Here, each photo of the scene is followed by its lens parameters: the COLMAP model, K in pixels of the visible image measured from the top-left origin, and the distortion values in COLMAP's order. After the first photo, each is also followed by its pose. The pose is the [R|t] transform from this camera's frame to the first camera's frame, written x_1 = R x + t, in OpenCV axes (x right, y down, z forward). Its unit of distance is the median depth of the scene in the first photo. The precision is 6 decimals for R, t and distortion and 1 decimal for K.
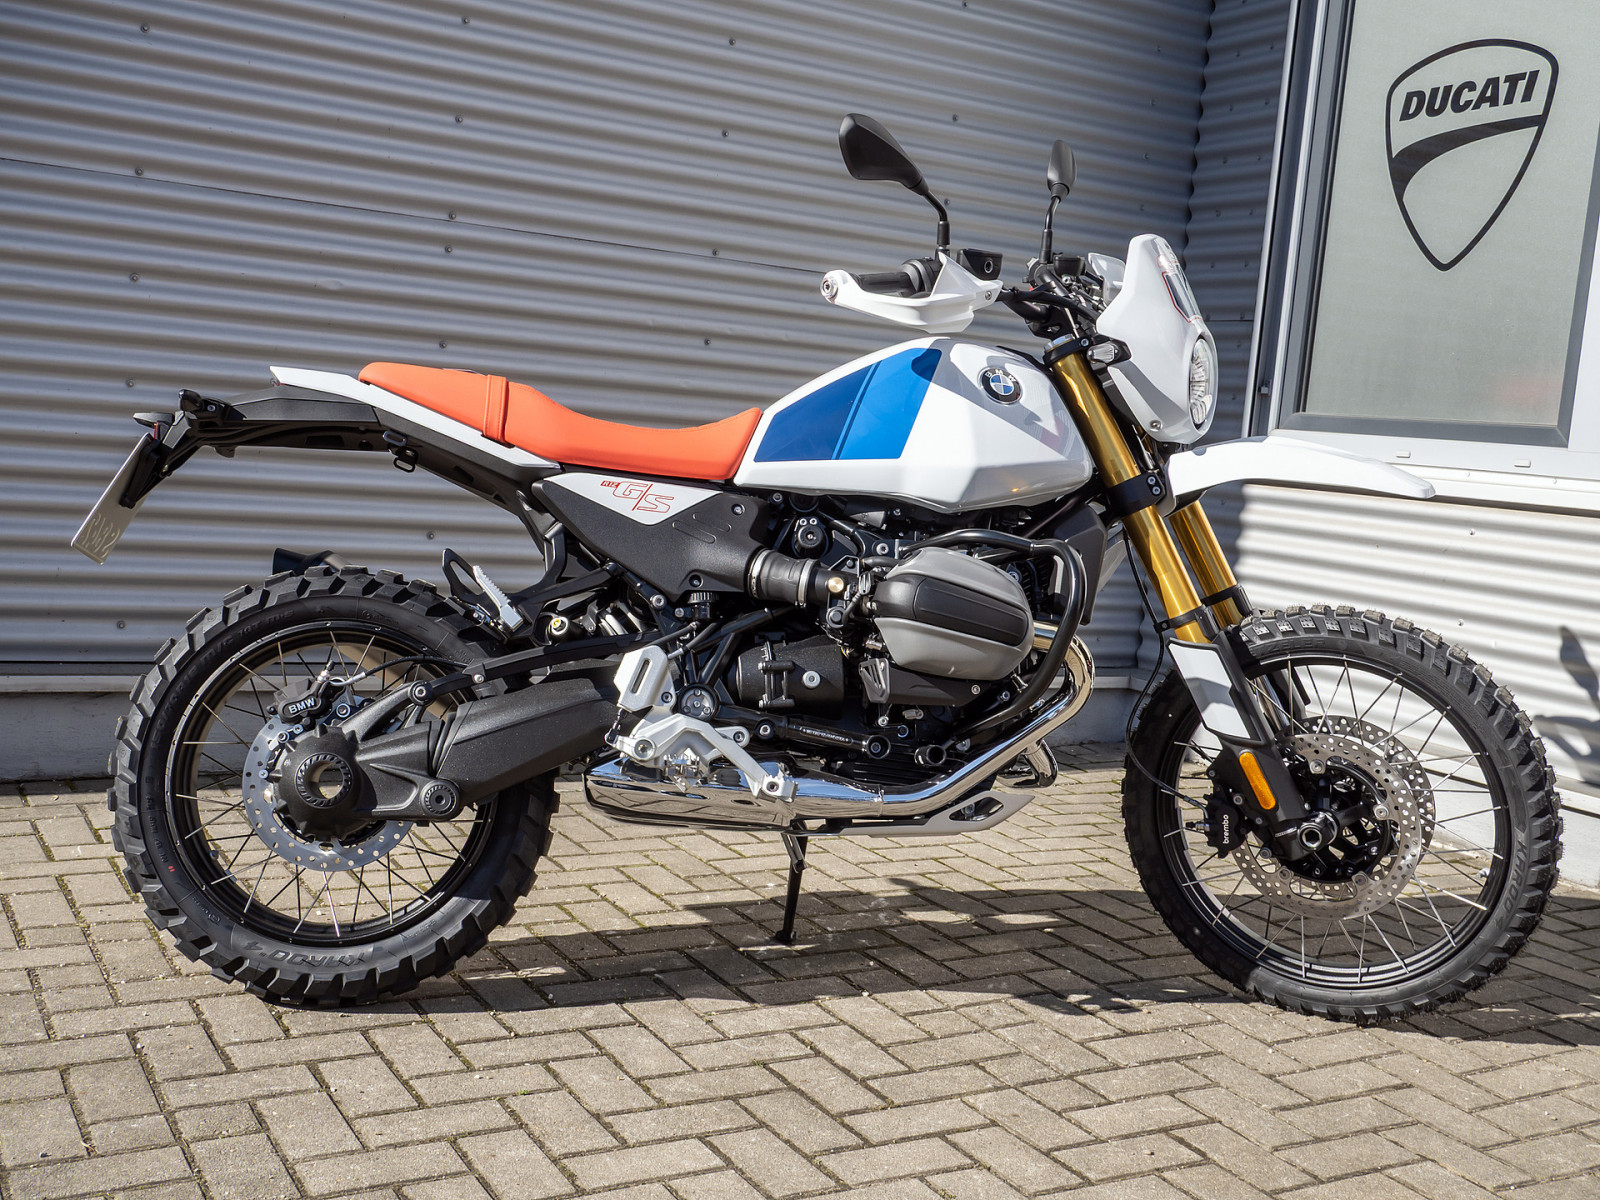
lens RADIAL K [[1687.5, 0, 799.1], [0, 1687.5, 605.7], [0, 0, 1]] dist [0.033264, 0.000000]
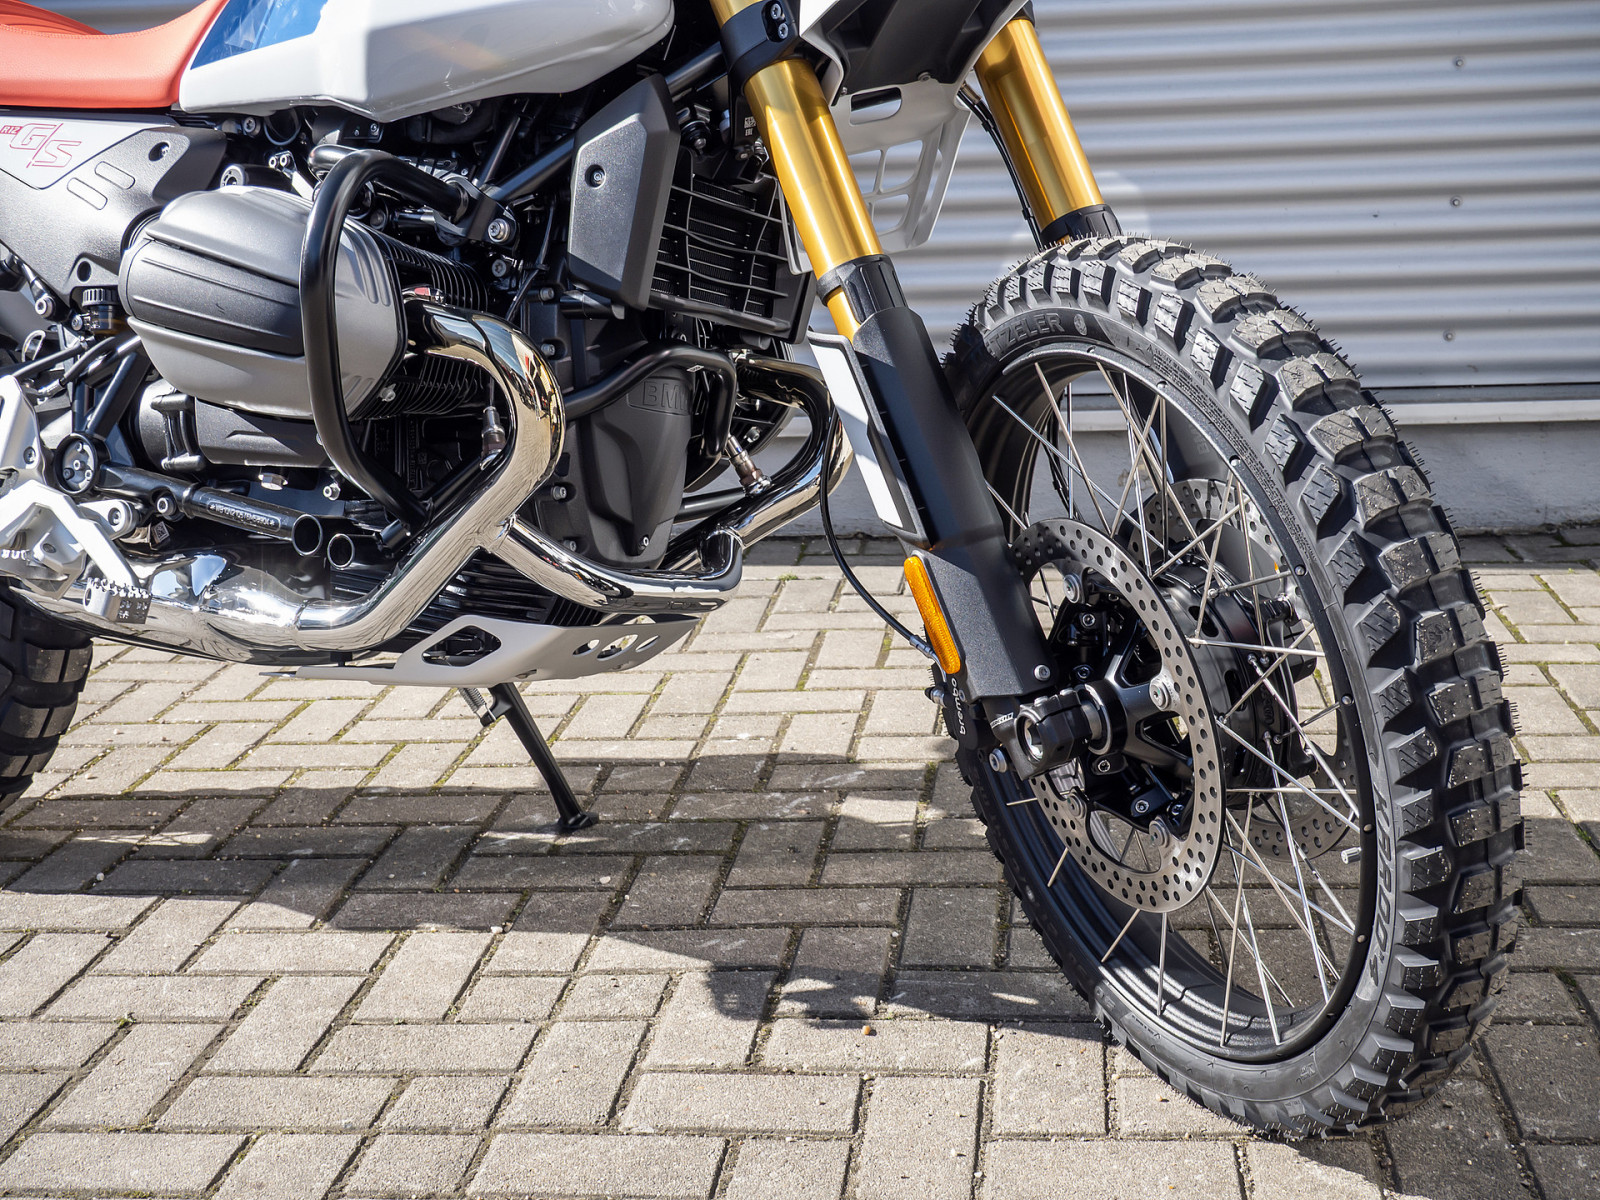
lens RADIAL K [[2040.9, 0, 796.7], [0, 2040.9, 596.6], [0, 0, 1]] dist [0.020294, 0.000000]
pose [[0.791547, 0.034114, -0.610155, 0.615194], [0.048089, 0.991867, 0.117841, 0.028363], [0.609213, -0.122618, 0.783469, 0.531702]]
